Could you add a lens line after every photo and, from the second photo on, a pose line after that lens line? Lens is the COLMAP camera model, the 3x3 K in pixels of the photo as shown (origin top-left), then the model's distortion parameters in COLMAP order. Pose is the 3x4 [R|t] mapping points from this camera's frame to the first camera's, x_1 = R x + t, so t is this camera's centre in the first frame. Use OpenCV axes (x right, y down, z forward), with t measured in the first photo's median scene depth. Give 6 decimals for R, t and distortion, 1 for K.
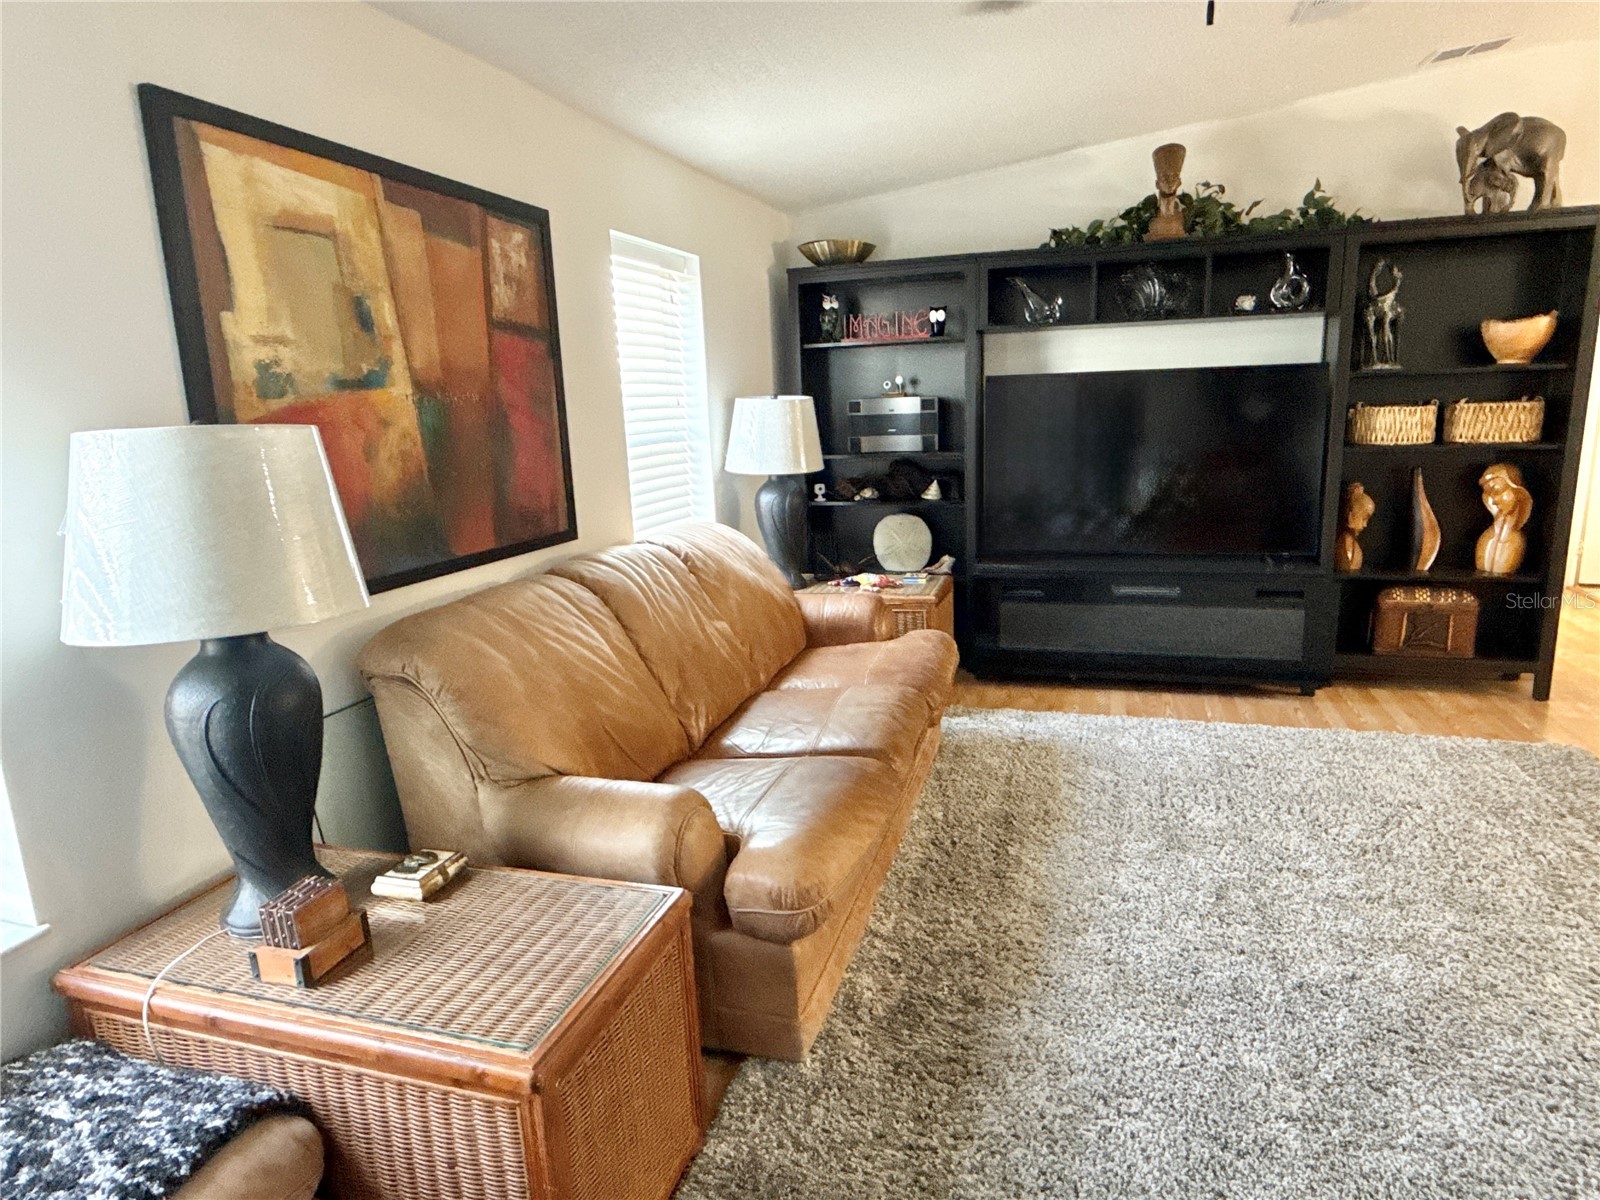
lens RADIAL K [[968.8, 0, 800.7], [0, 968.8, 600.6], [0, 0, 1]] dist [-0.003172, -0.001282]
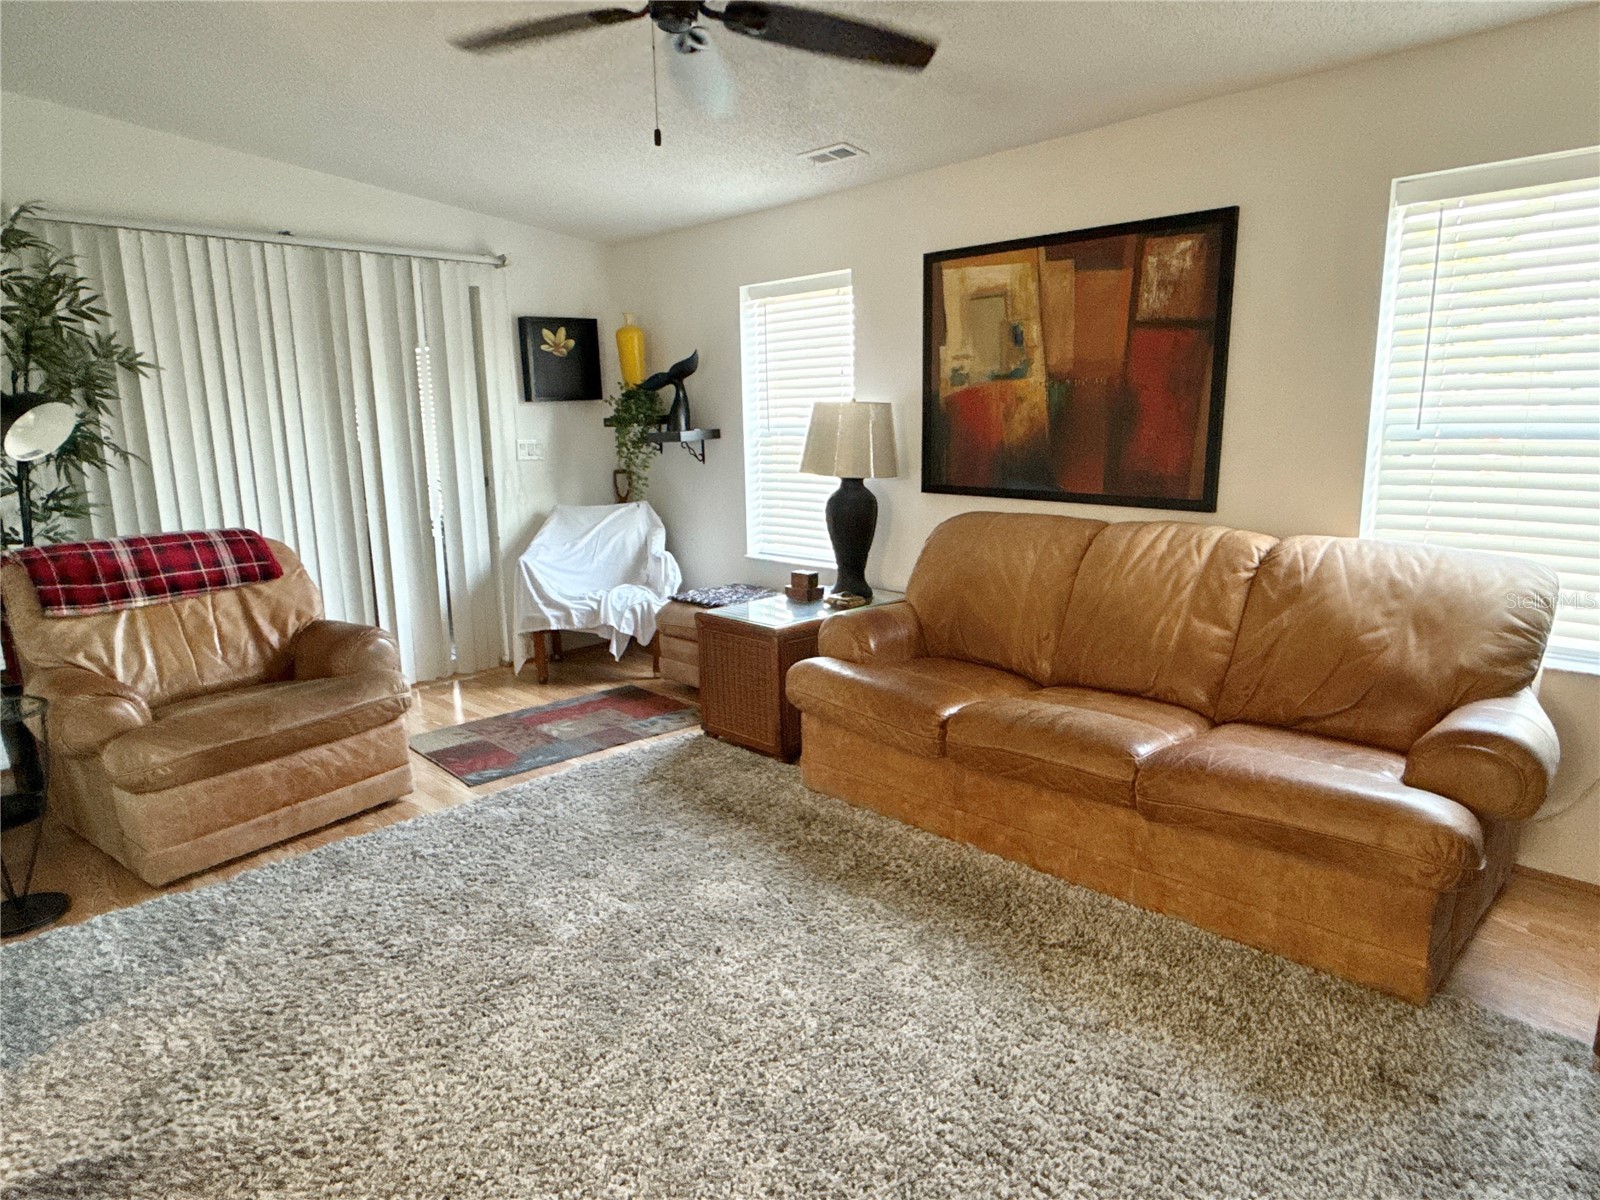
lens RADIAL K [[968.8, 0, 800.4], [0, 968.8, 602.2], [0, 0, 1]] dist [-0.003172, -0.001282]
pose [[-0.466409, 0.221128, -0.856484, 1.231107], [-0.142704, 0.936757, 0.319564, -0.327054], [0.872982, 0.271272, -0.405356, 1.404442]]
